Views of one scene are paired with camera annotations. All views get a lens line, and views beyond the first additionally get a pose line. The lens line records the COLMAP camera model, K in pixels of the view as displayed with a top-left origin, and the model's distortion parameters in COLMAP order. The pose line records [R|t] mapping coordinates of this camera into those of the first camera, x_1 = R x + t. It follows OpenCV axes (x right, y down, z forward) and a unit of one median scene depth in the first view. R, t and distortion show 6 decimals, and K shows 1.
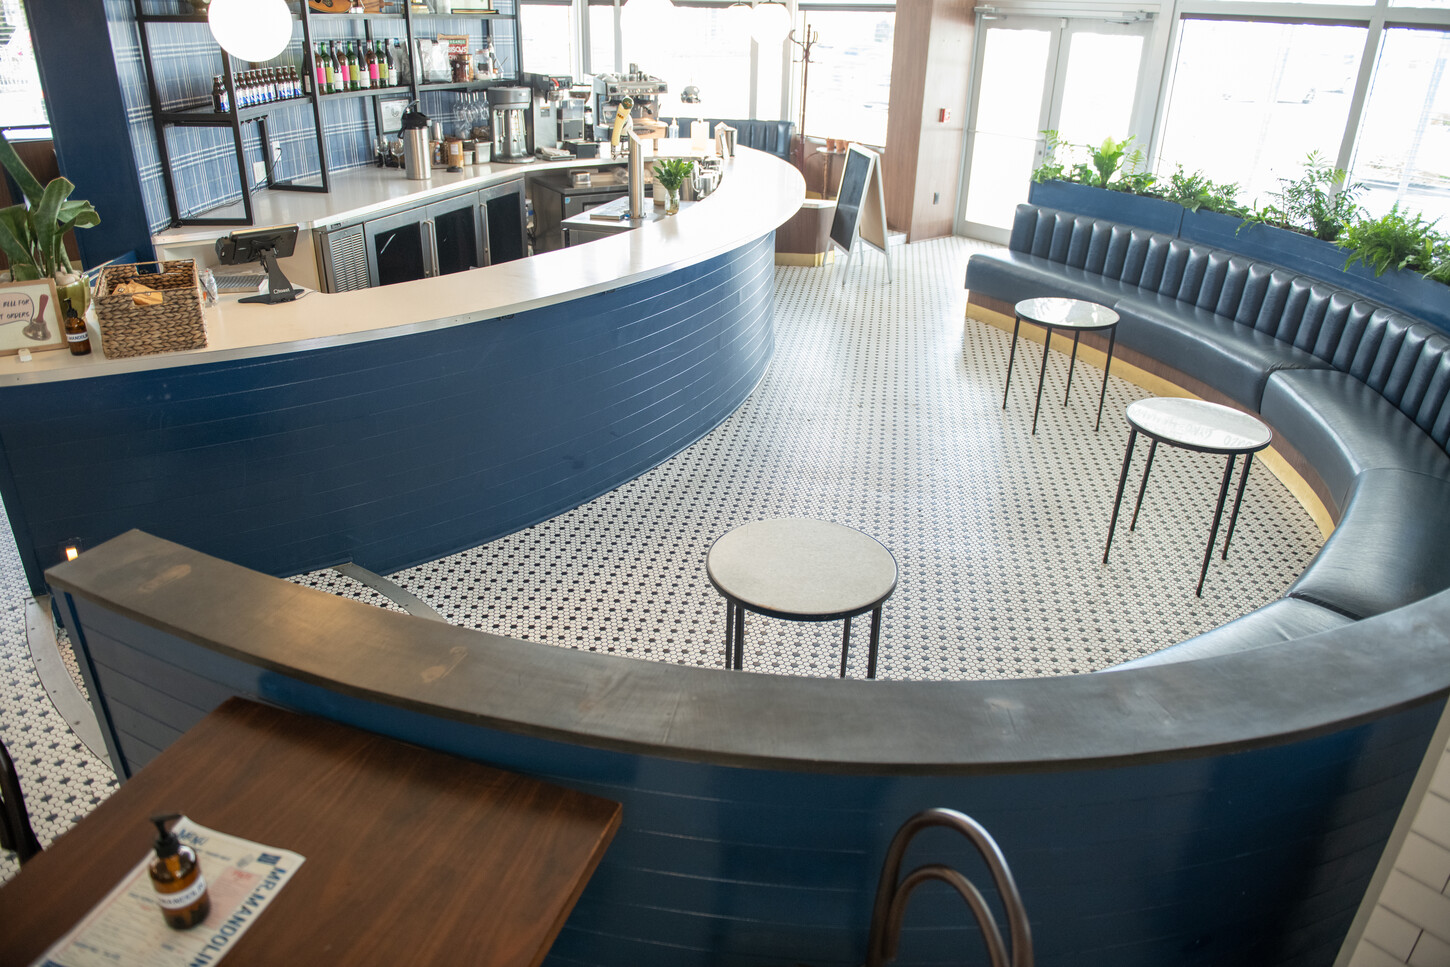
lens RADIAL K [[993.8, 0, 726.1], [0, 993.8, 476.6], [0, 0, 1]] dist [-0.050468, -0.003509]
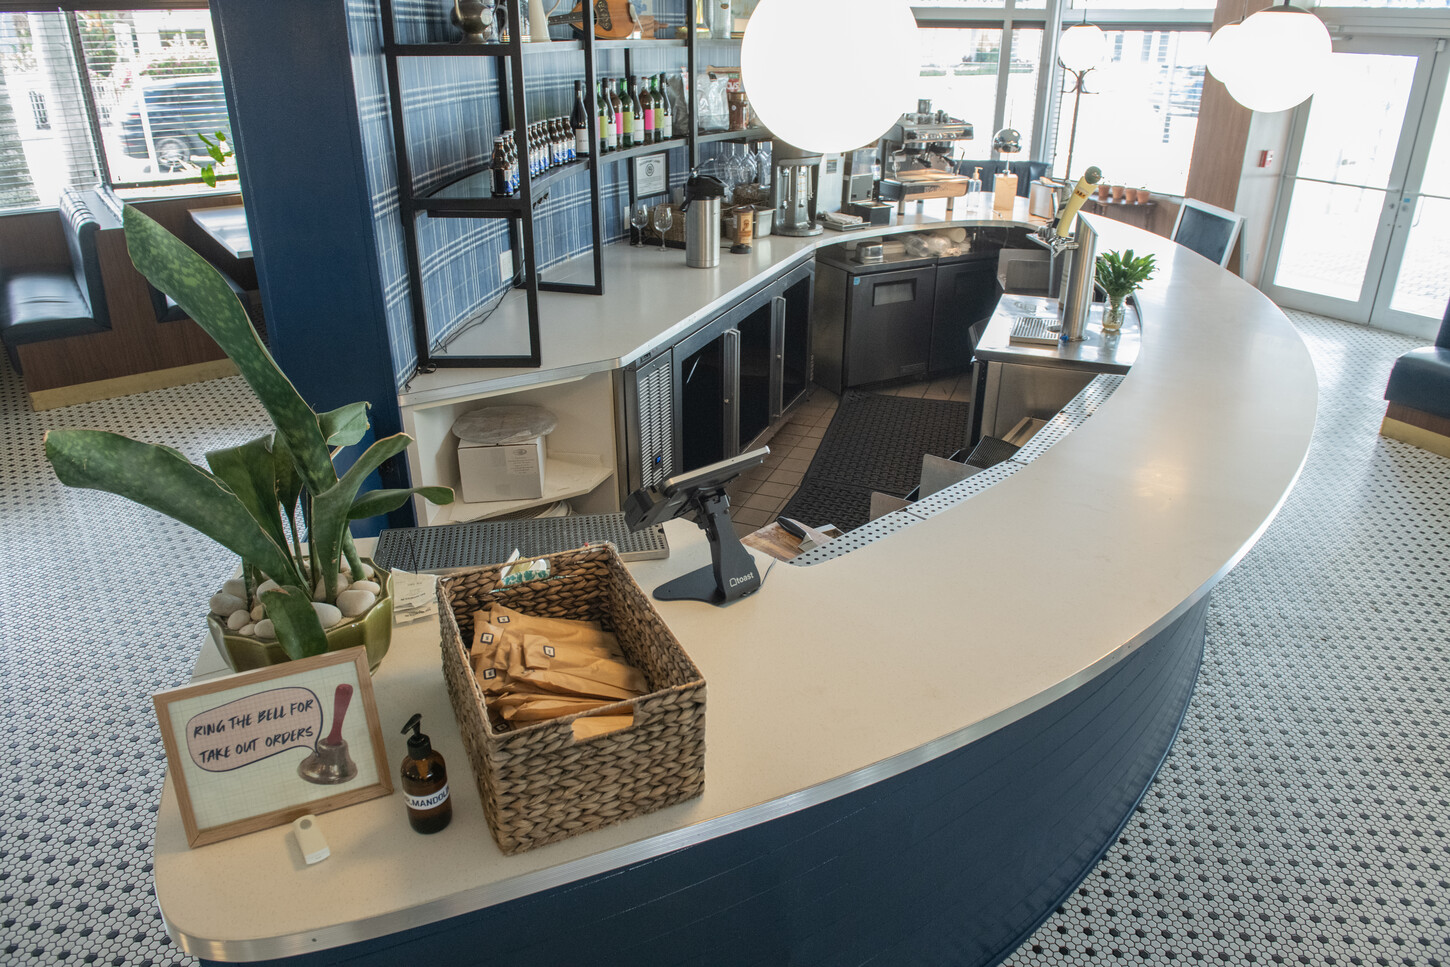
lens RADIAL K [[993.8, 0, 730.3], [0, 993.8, 478.3], [0, 0, 1]] dist [-0.050468, -0.003509]
pose [[0.997927, 0.006793, -0.064000, -0.252039], [-0.007811, 0.999847, -0.015672, -0.138725], [0.063884, 0.016139, 0.997827, 0.282179]]
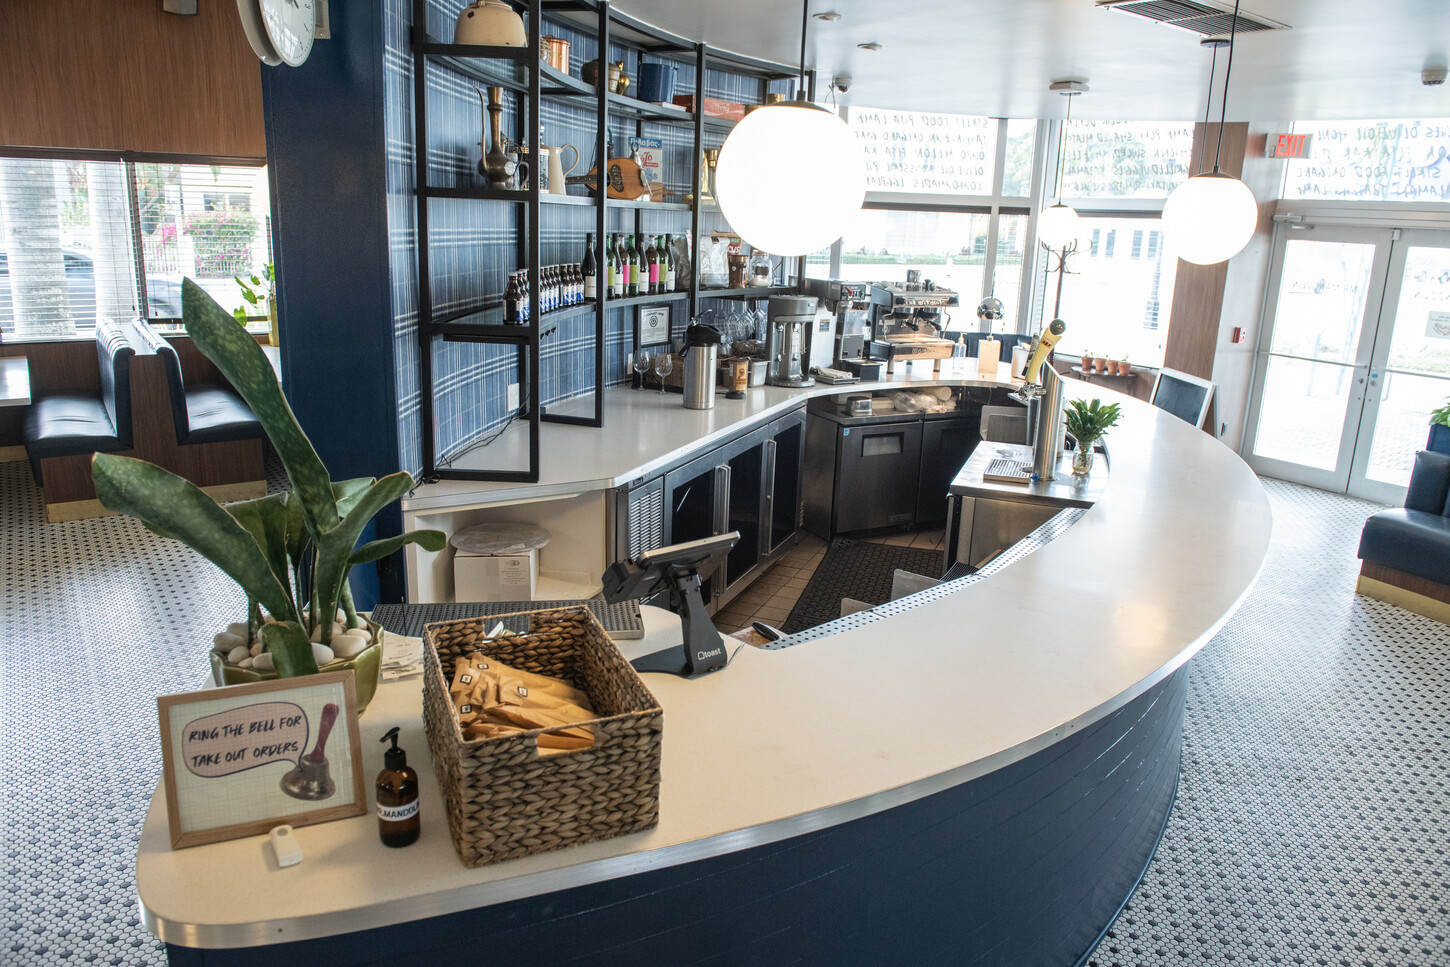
lens RADIAL K [[993.8, 0, 729.4], [0, 993.8, 474.7], [0, 0, 1]] dist [-0.050468, -0.003509]
pose [[0.997160, 0.029542, -0.069279, -0.240328], [-0.042199, 0.981061, -0.189045, -0.108445], [0.062383, 0.191432, 0.979521, 0.257739]]
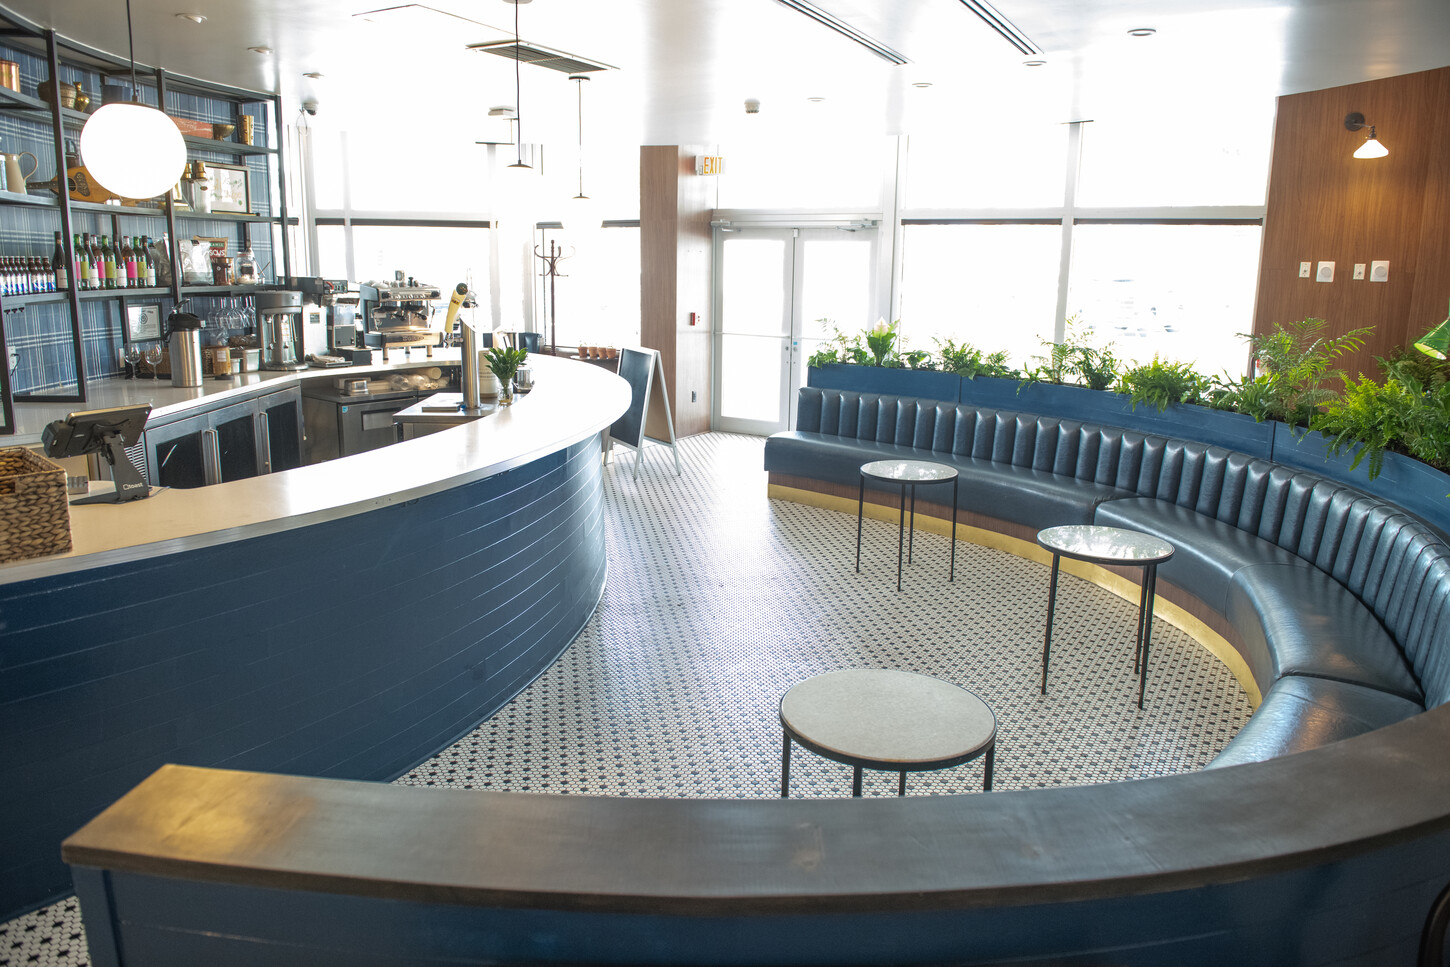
lens RADIAL K [[993.8, 0, 731.8], [0, 993.8, 473.8], [0, 0, 1]] dist [-0.050468, -0.003509]
pose [[0.942755, -0.076100, 0.324688, -0.149786], [0.147400, 0.968437, -0.201004, 0.017267], [-0.299144, 0.237356, 0.924216, 0.077880]]
